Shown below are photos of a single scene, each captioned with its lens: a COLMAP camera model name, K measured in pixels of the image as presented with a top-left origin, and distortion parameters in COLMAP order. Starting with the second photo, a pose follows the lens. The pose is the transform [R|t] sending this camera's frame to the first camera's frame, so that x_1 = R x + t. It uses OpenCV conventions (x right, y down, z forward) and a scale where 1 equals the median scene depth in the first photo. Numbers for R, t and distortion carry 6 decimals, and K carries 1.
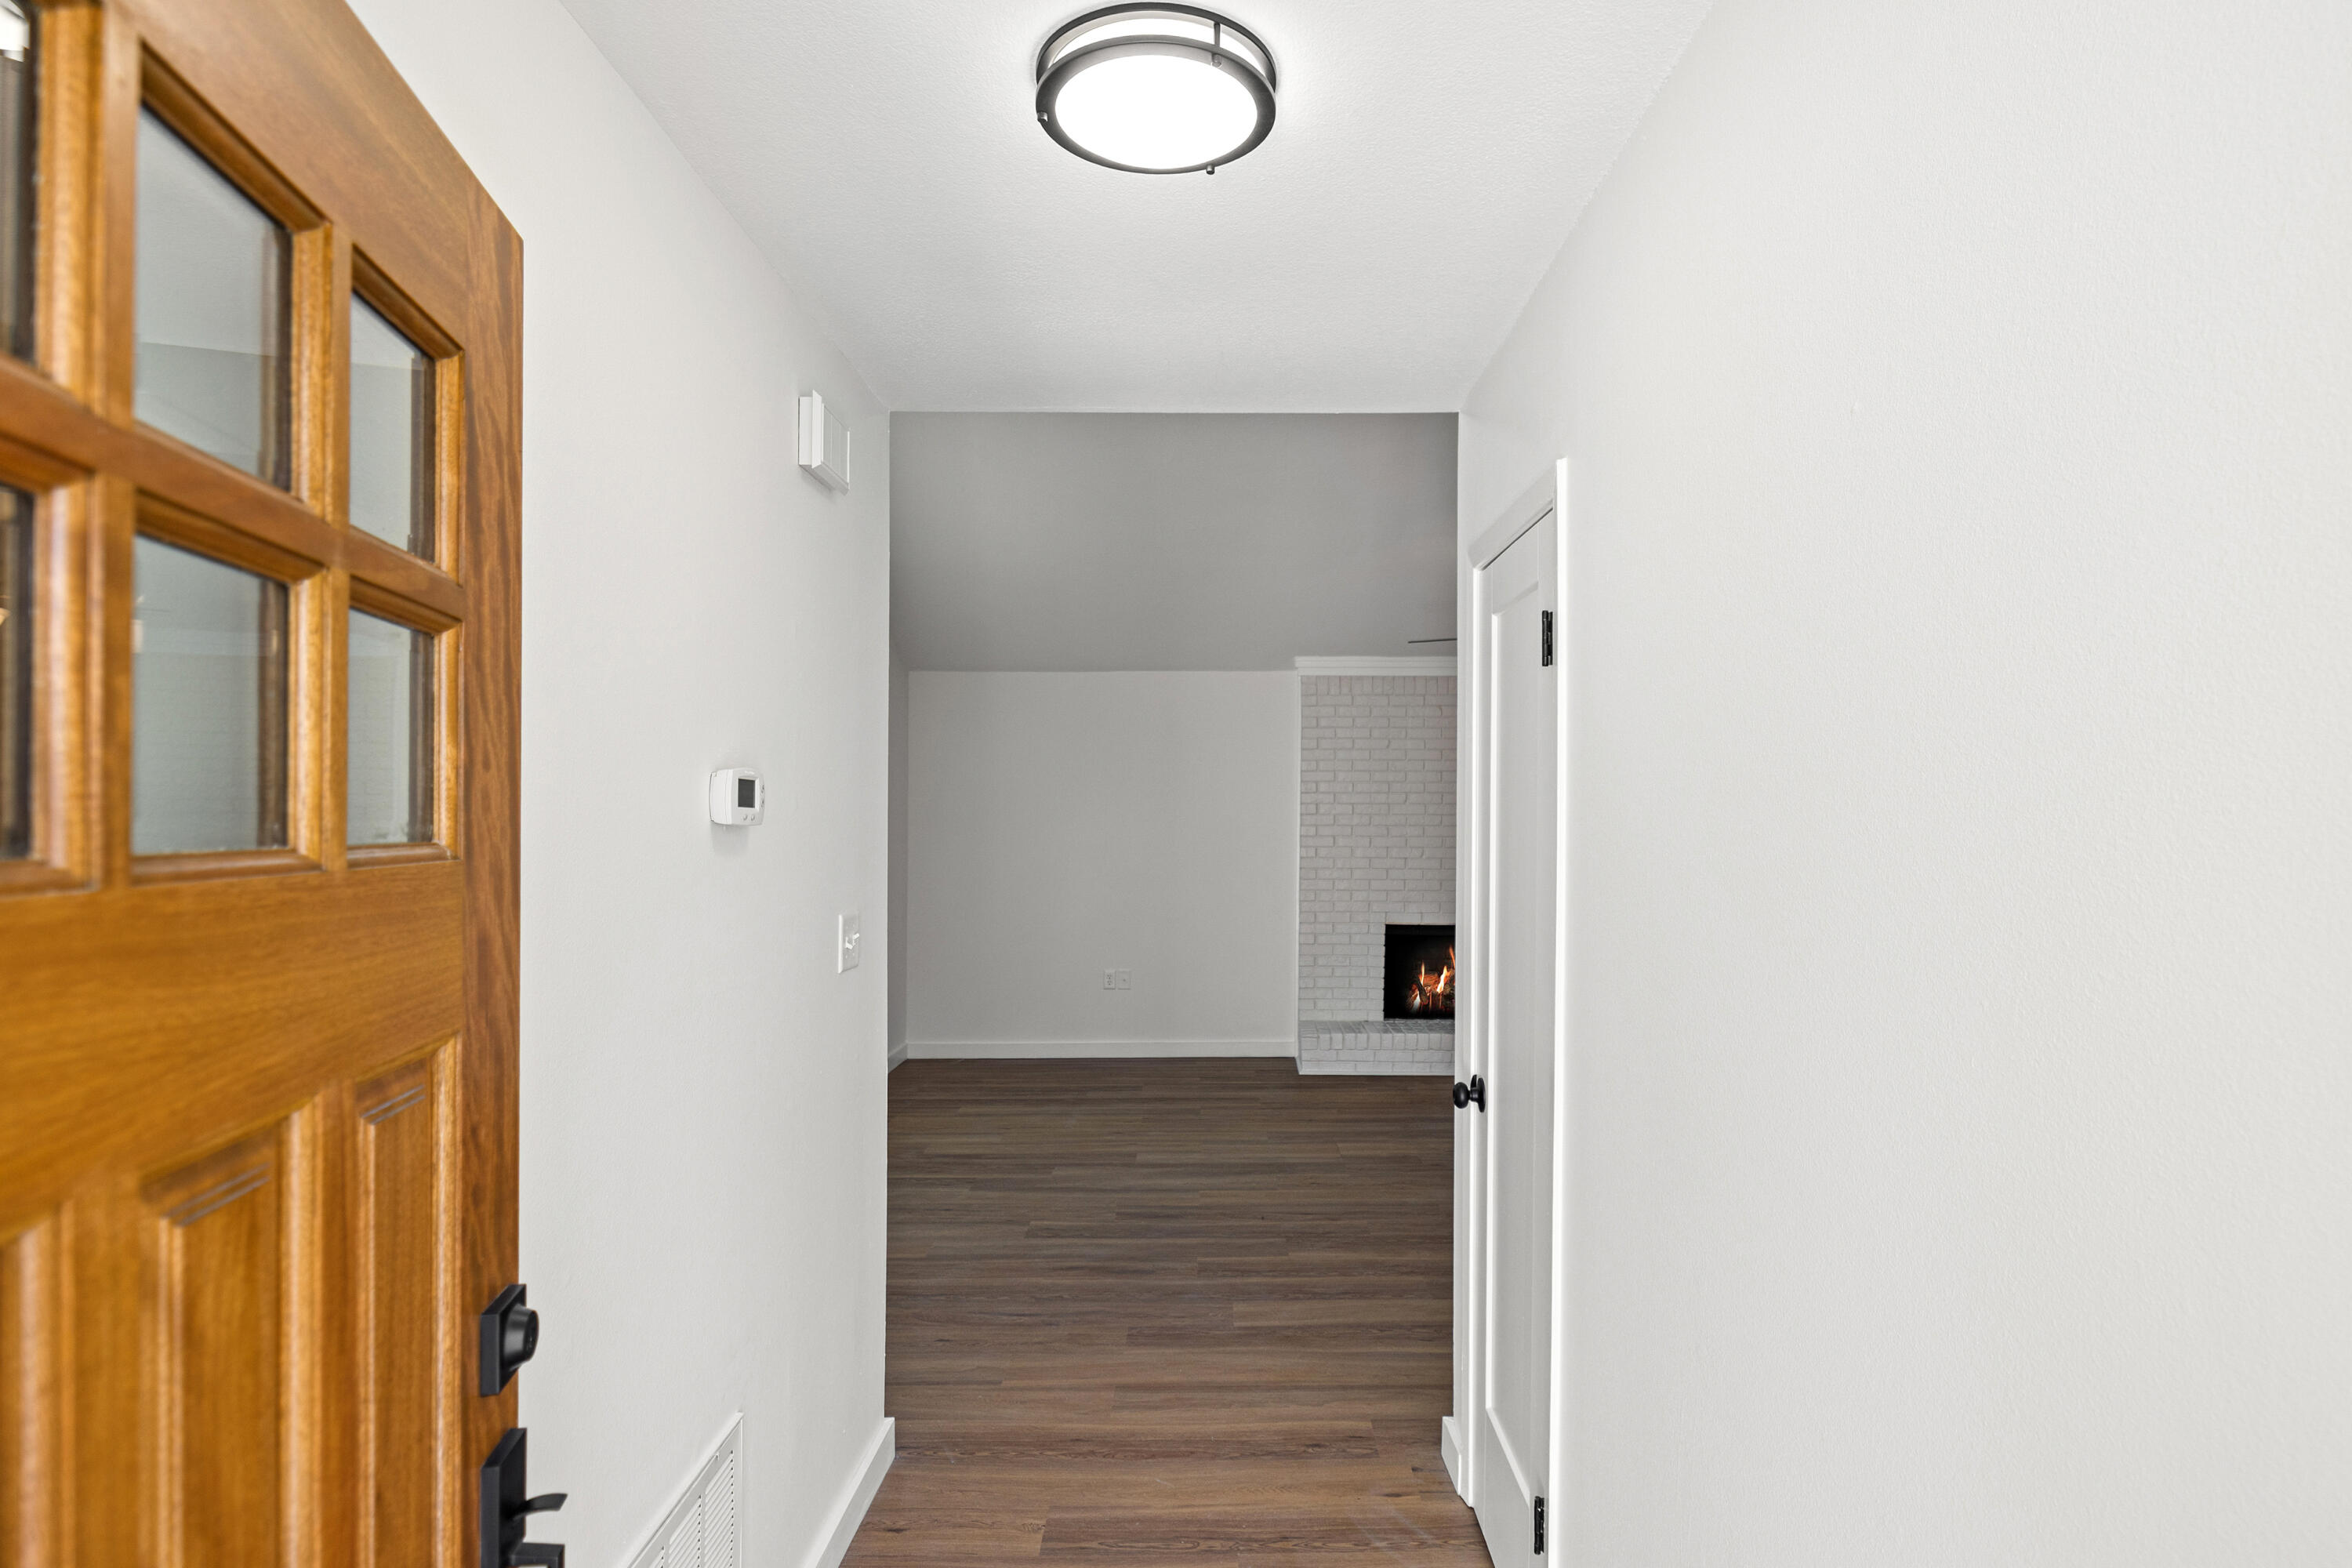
lens RADIAL K [[1239.3, 0, 1207.8], [0, 1239.3, 826.9], [0, 0, 1]] dist [-0.000026, 0.000034]
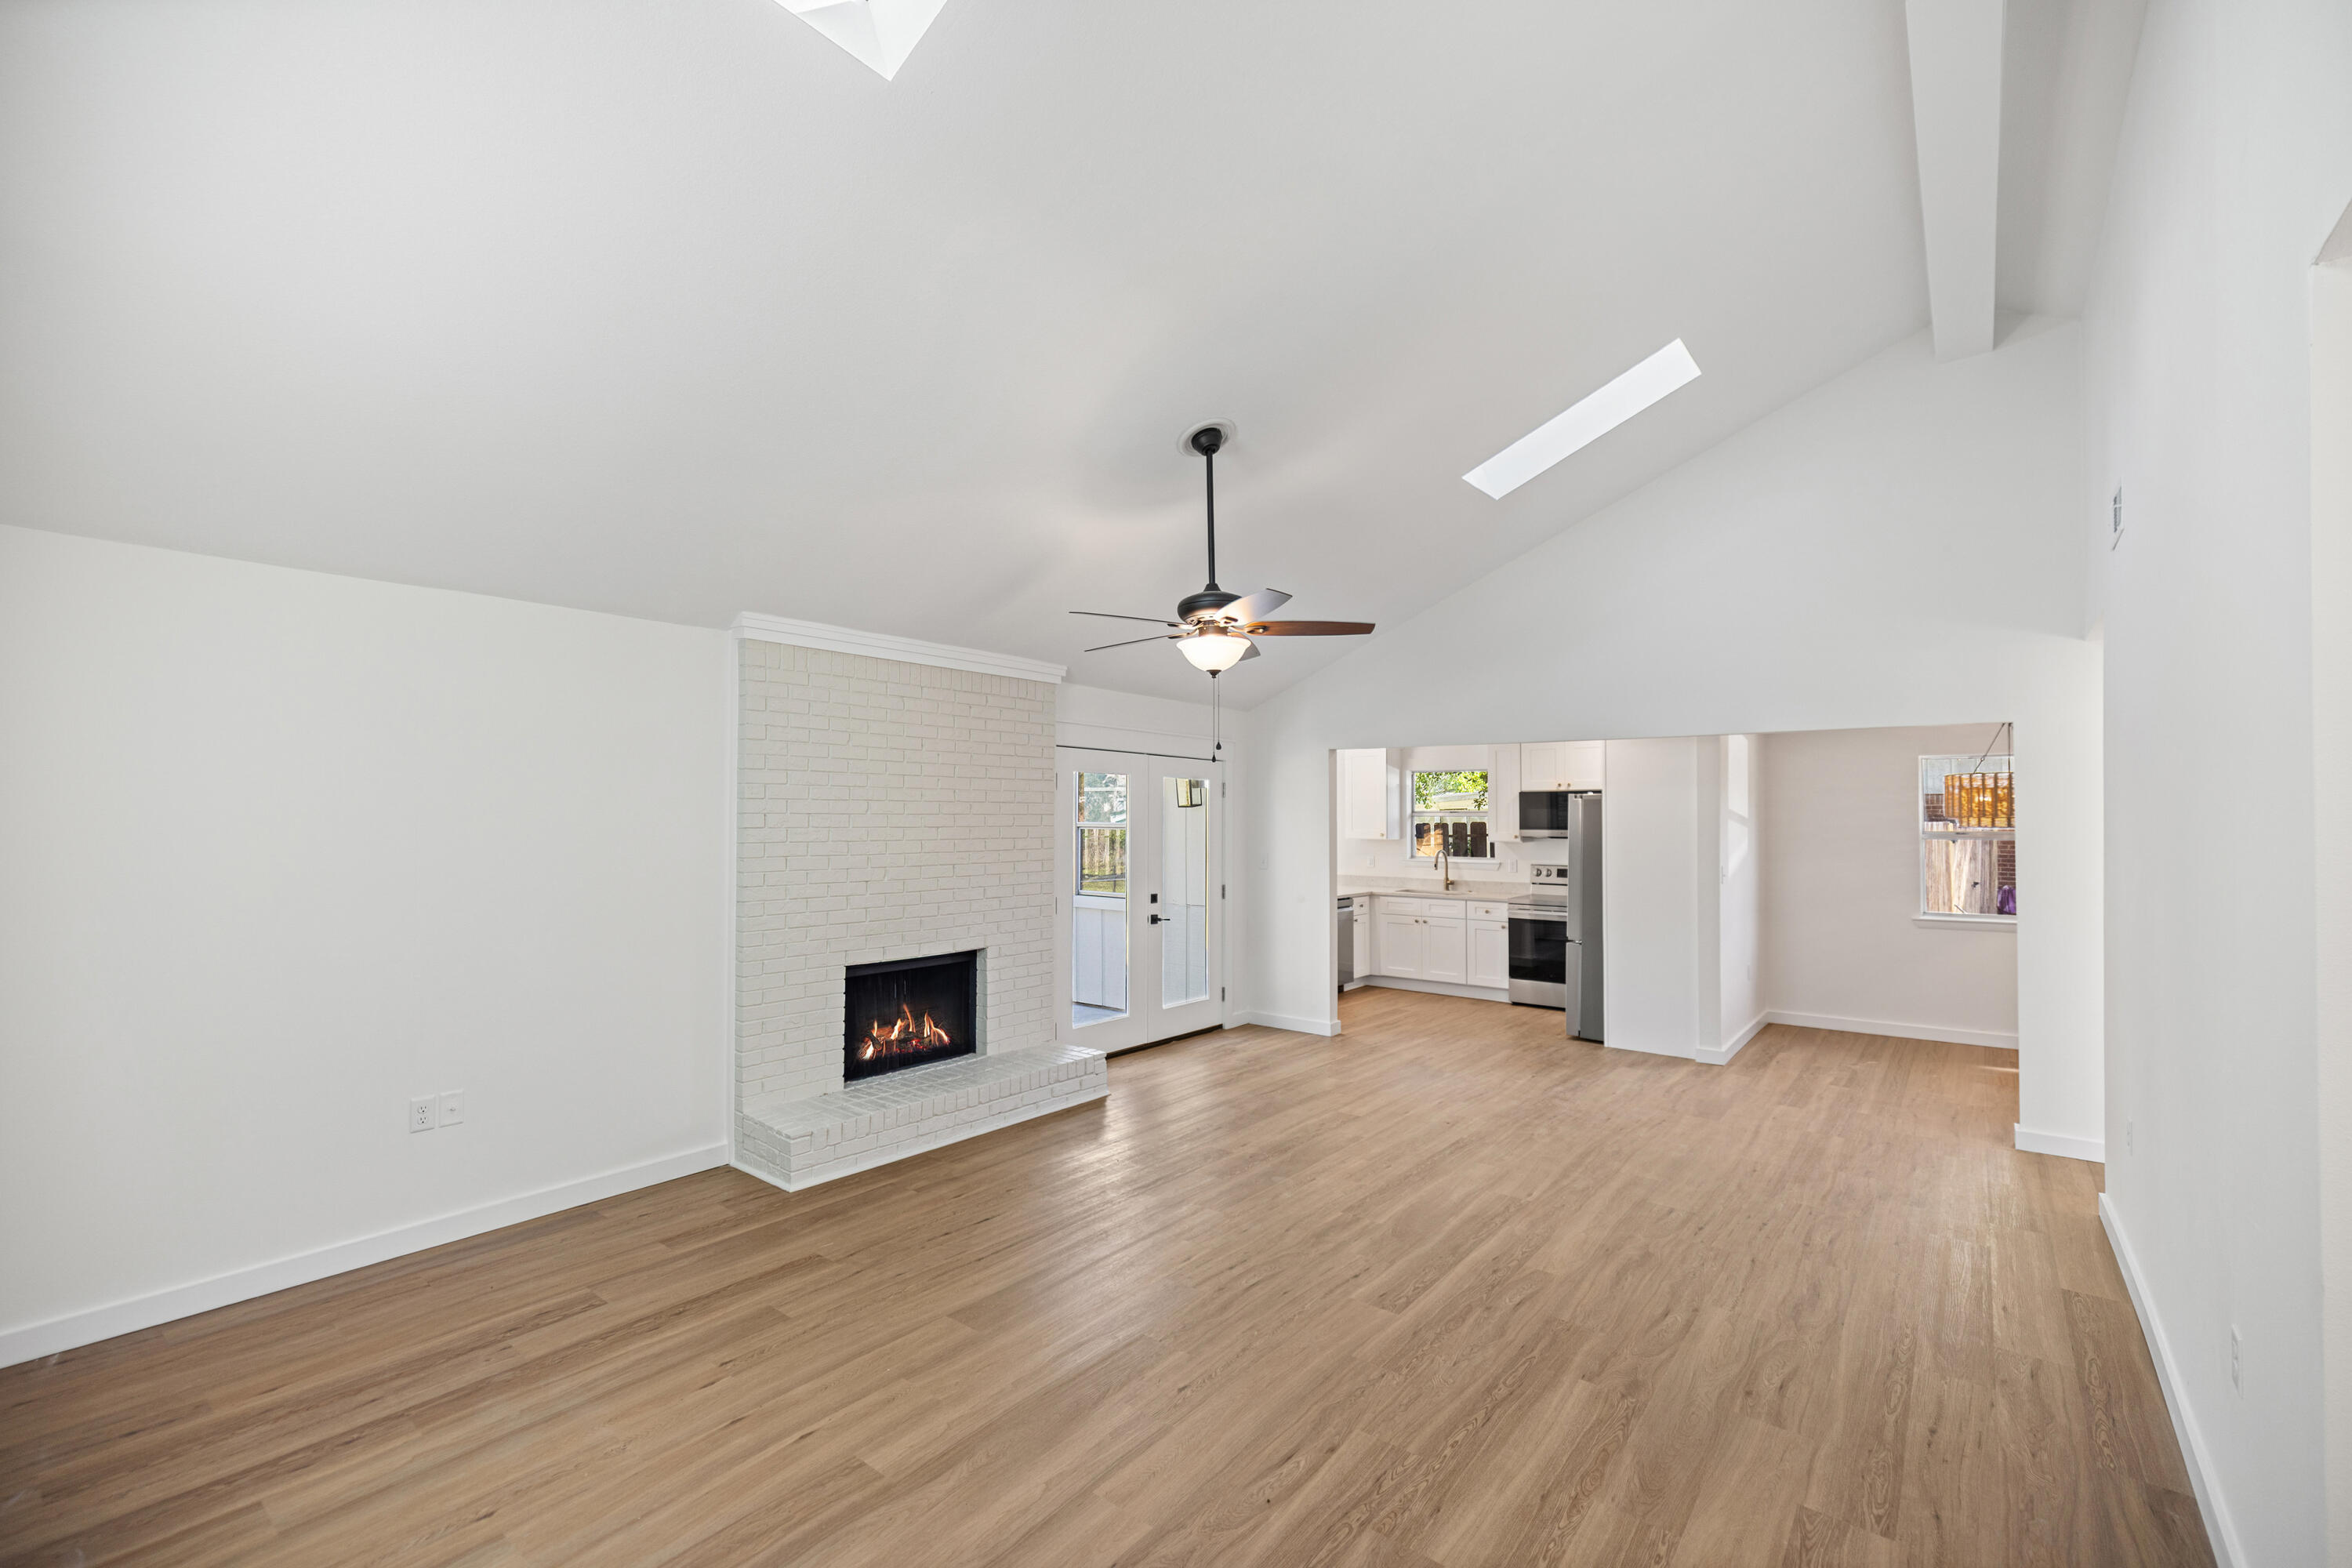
lens RADIAL K [[1019.0, 0, 1161.2], [0, 1019.0, 796.5], [0, 0, 1]] dist [-0.000626, -0.000216]
pose [[0.631144, 0.015328, 0.775514, -0.263781], [-0.000647, 0.999815, -0.019235, -0.019442], [-0.775665, 0.011639, 0.631037, 0.480526]]
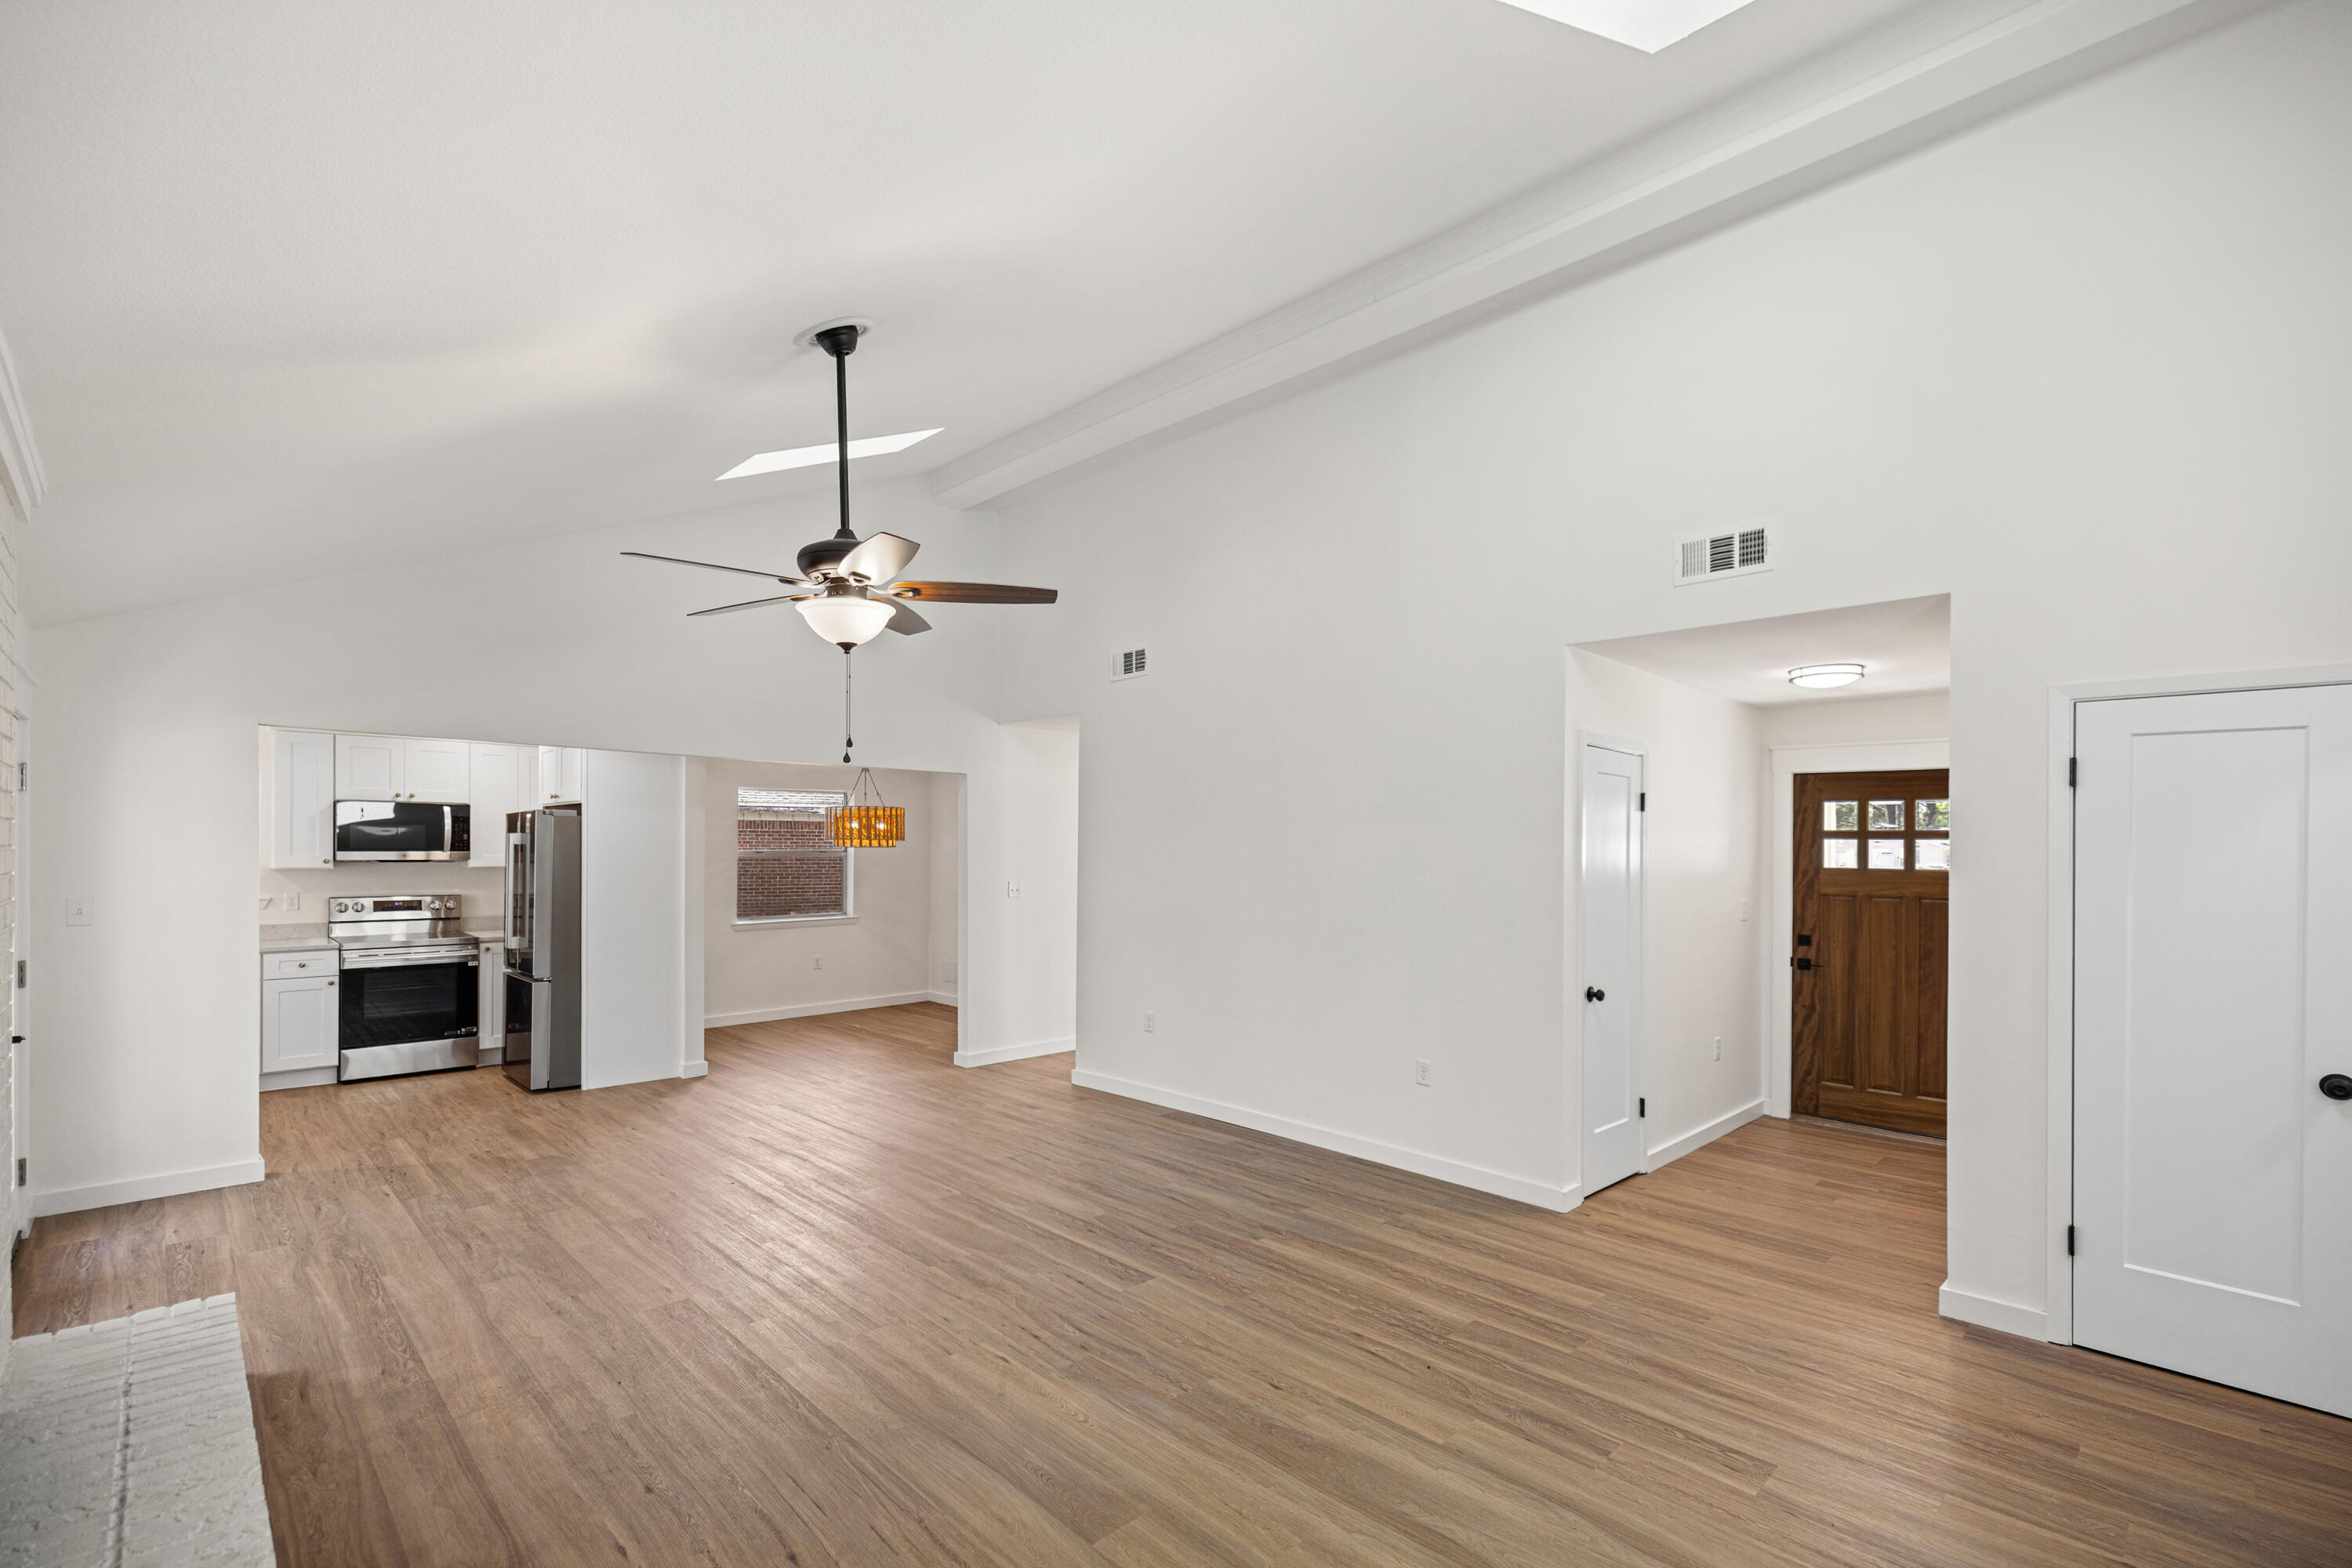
lens RADIAL K [[1028.8, 0, 1143.8], [0, 1028.8, 855.1], [0, 0, 1]] dist [0.001922, -0.000121]
pose [[-0.684889, -0.012723, 0.728536, -0.209287], [-0.007993, 0.999919, 0.009948, -0.014874], [-0.728604, 0.000990, -0.684935, 1.070057]]
